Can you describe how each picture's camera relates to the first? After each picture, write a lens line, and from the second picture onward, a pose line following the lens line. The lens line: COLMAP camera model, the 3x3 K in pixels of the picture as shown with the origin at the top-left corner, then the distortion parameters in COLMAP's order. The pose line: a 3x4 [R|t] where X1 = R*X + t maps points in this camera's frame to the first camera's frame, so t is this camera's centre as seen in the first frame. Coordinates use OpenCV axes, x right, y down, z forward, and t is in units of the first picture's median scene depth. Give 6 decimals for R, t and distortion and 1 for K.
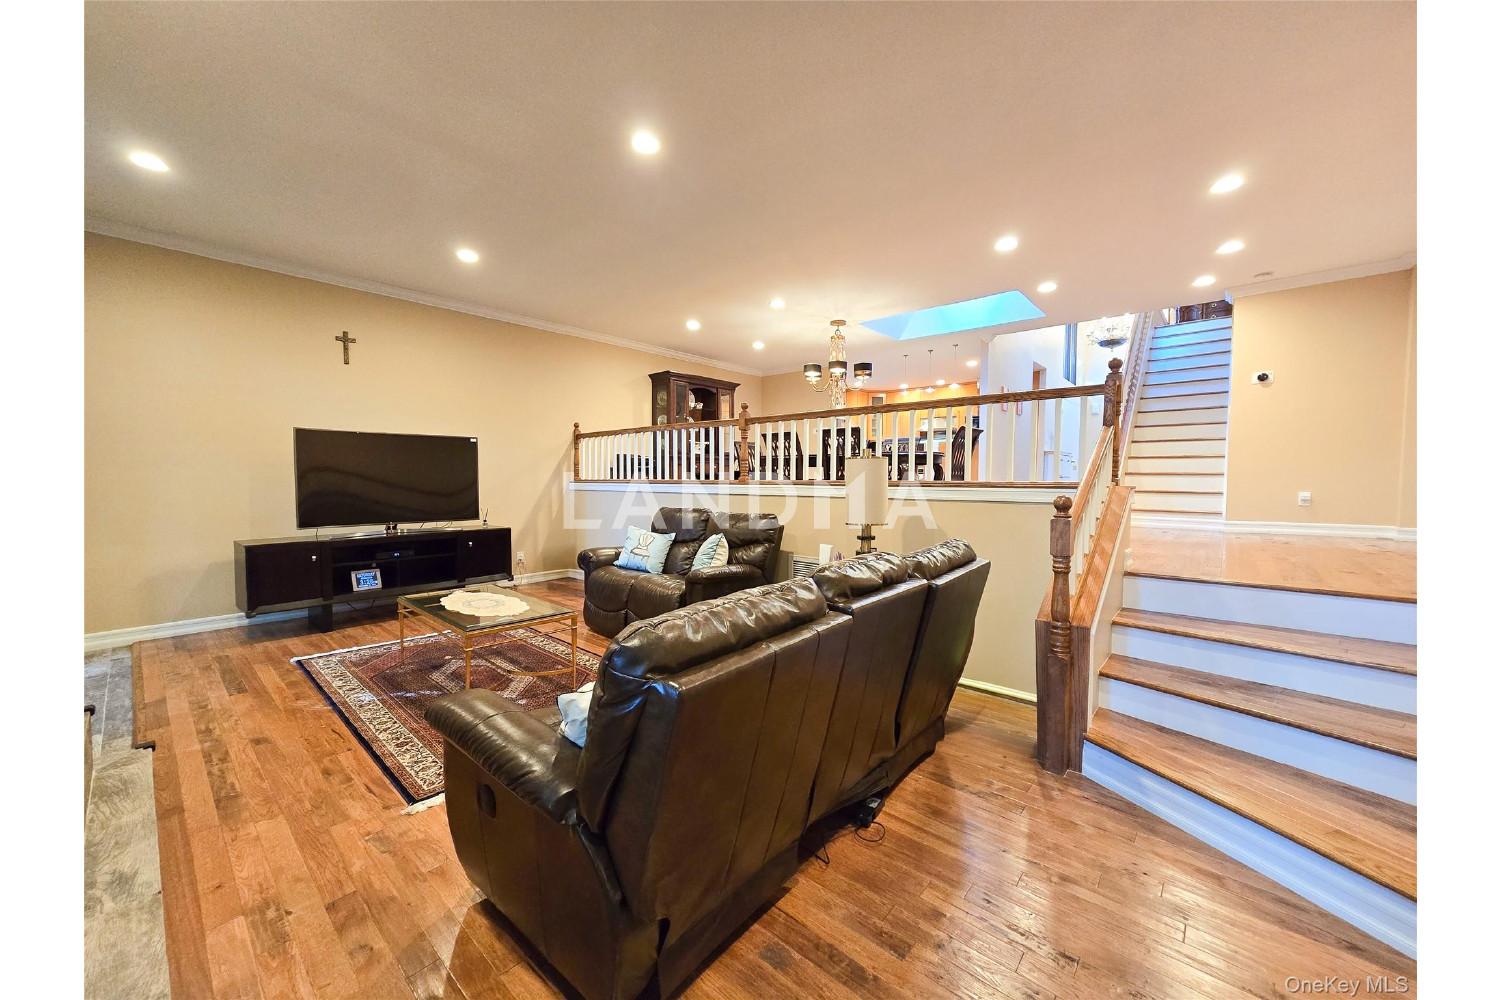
lens RADIAL K [[546.7, 0, 747.2], [0, 546.7, 507.1], [0, 0, 1]] dist [-0.004047, 0.000109]
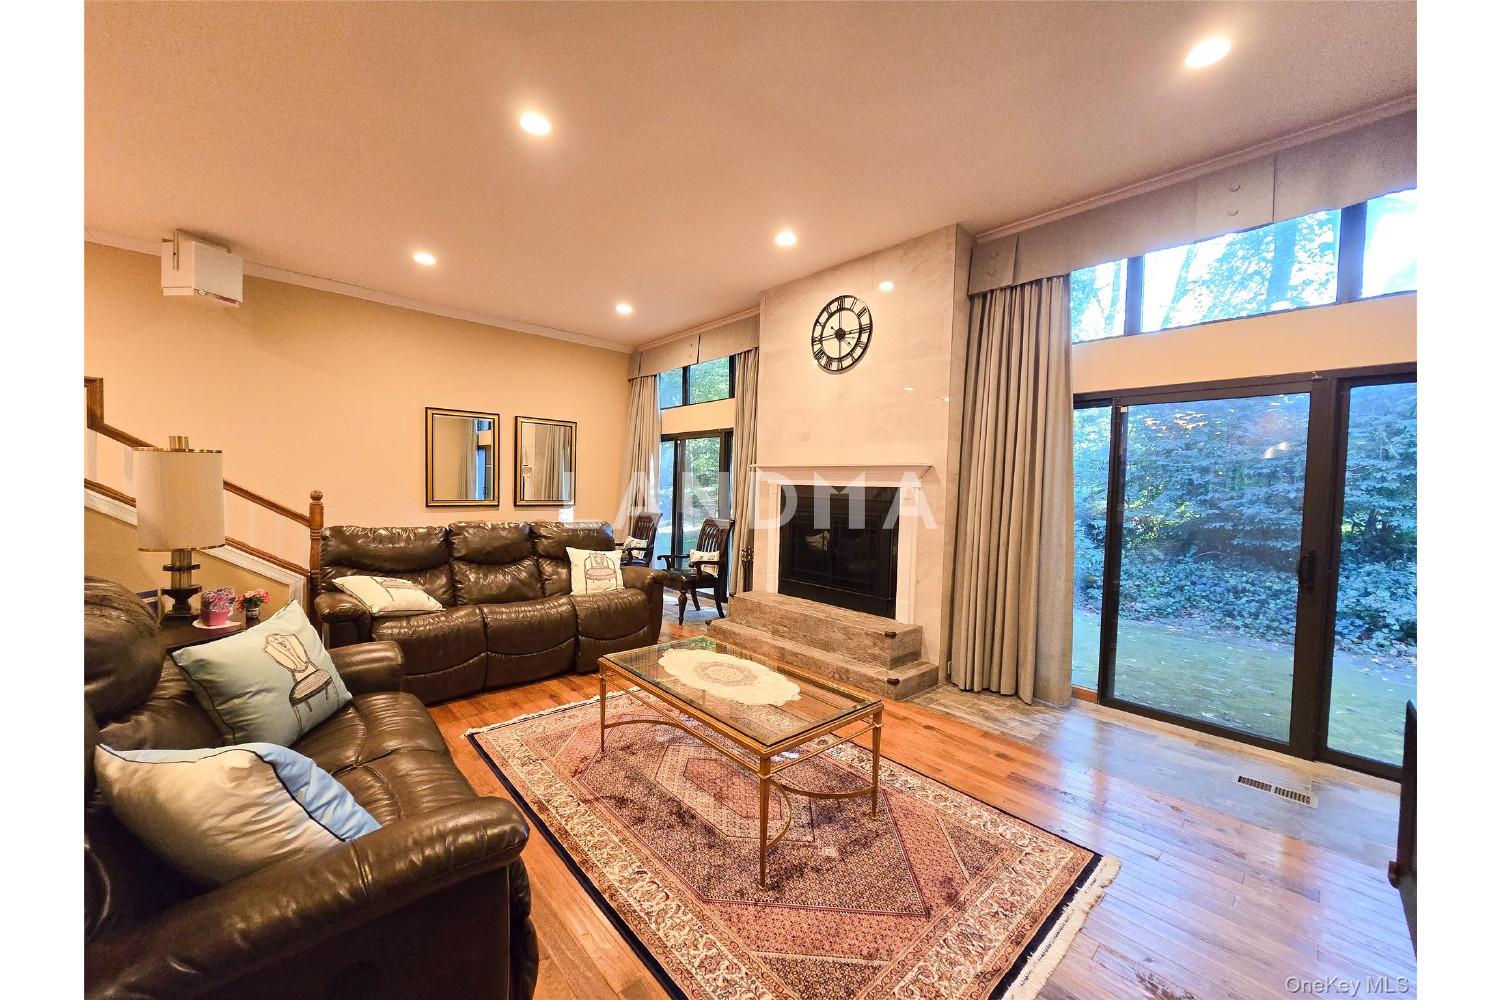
lens RADIAL K [[554.0, 0, 750.0], [0, 554.0, 500.0], [0, 0, 1]] dist [0.001833, 0.000116]
pose [[-0.994256, -0.030725, 0.102522, -0.354360], [-0.023091, 0.996929, 0.074833, -0.063076], [-0.104506, 0.072036, -0.991912, 1.032006]]
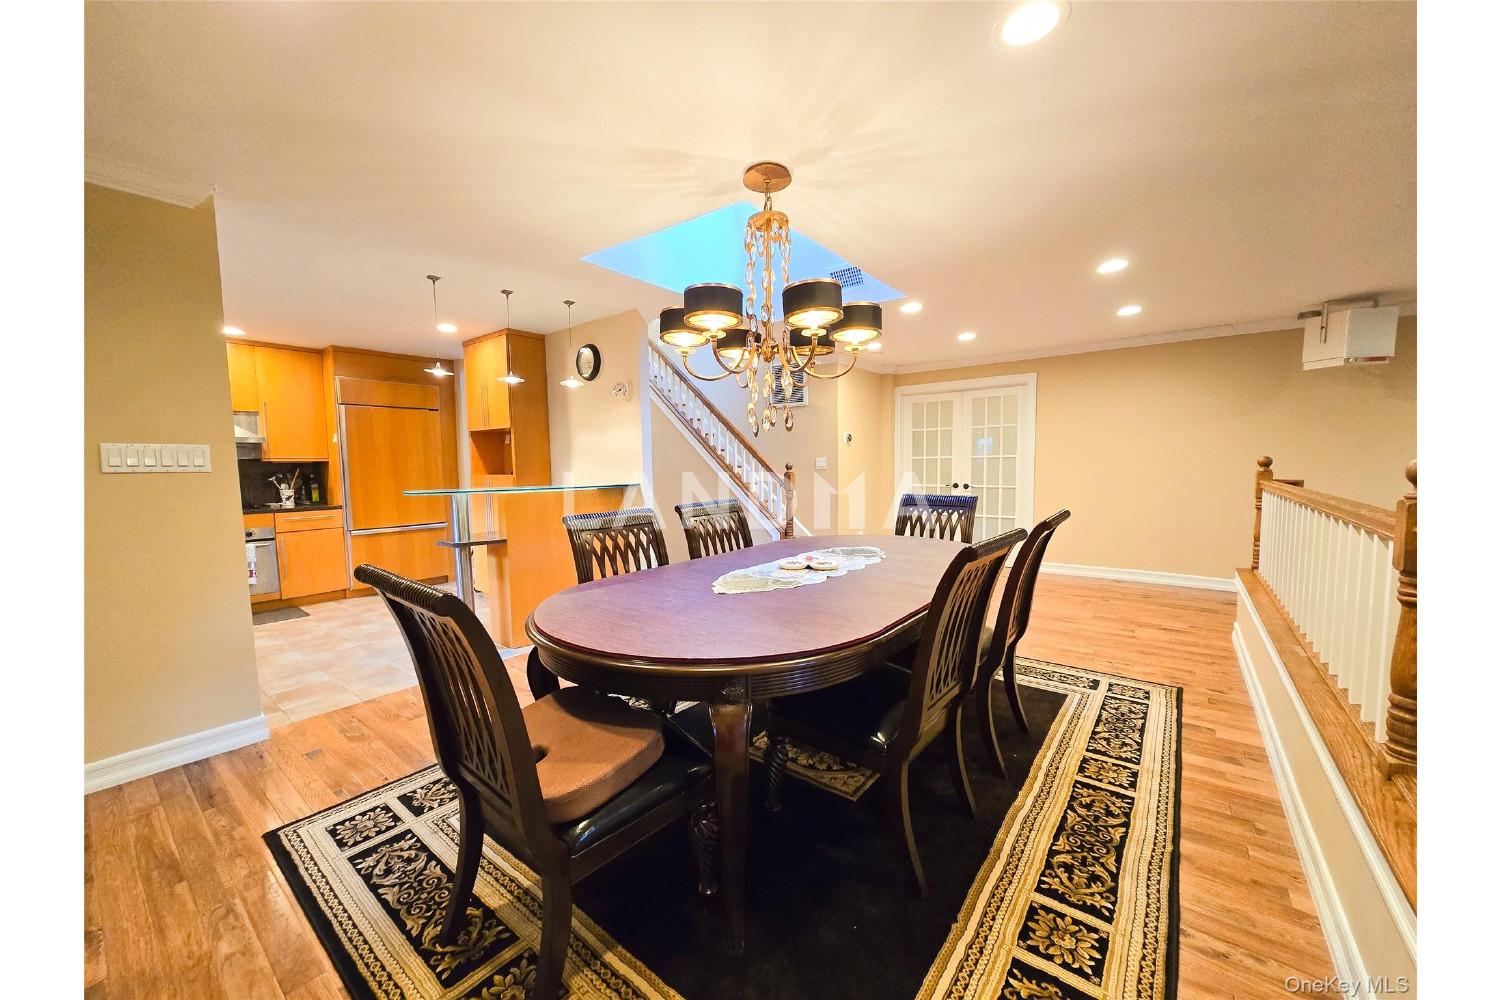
lens RADIAL K [[546.7, 0, 747.2], [0, 546.7, 507.1], [0, 0, 1]] dist [-0.004047, 0.000109]
pose [[-0.058074, -0.080192, 0.995086, -0.202236], [0.062090, 0.994549, 0.083772, -0.186681], [-0.996380, 0.066650, -0.052778, 1.176026]]
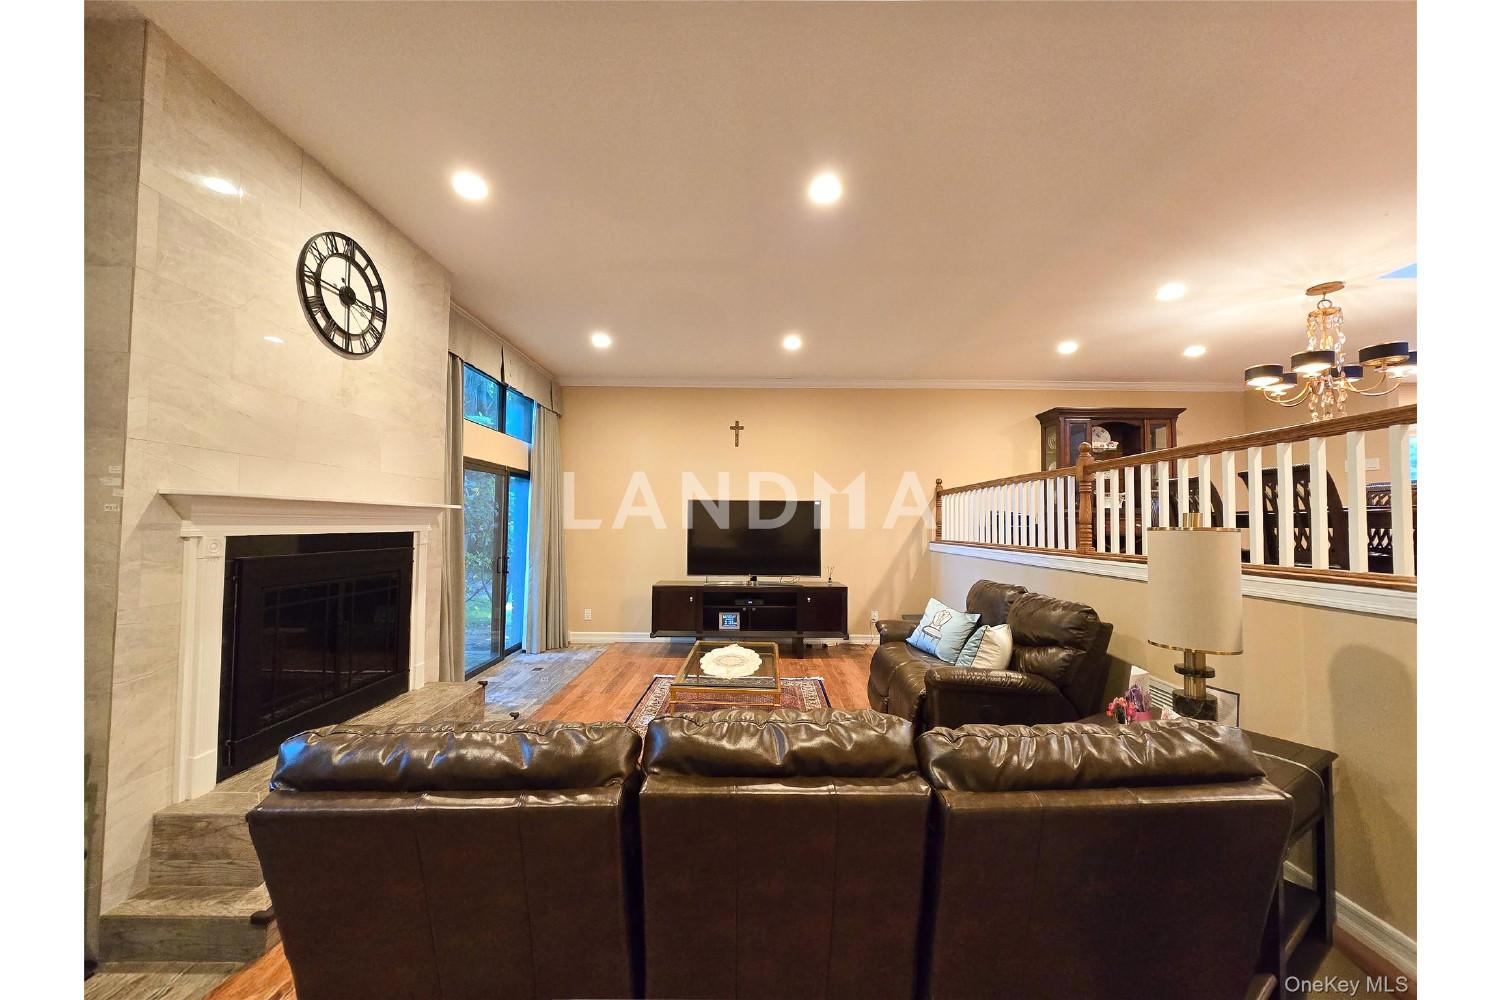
lens RADIAL K [[549.0, 0, 750.6], [0, 549.0, 507.9], [0, 0, 1]] dist [-0.003178, 0.000119]
pose [[0.659028, -0.019028, -0.751878, 0.223242], [-0.046732, 0.996712, -0.066186, -0.033703], [0.750665, 0.078755, 0.655972, 0.178432]]
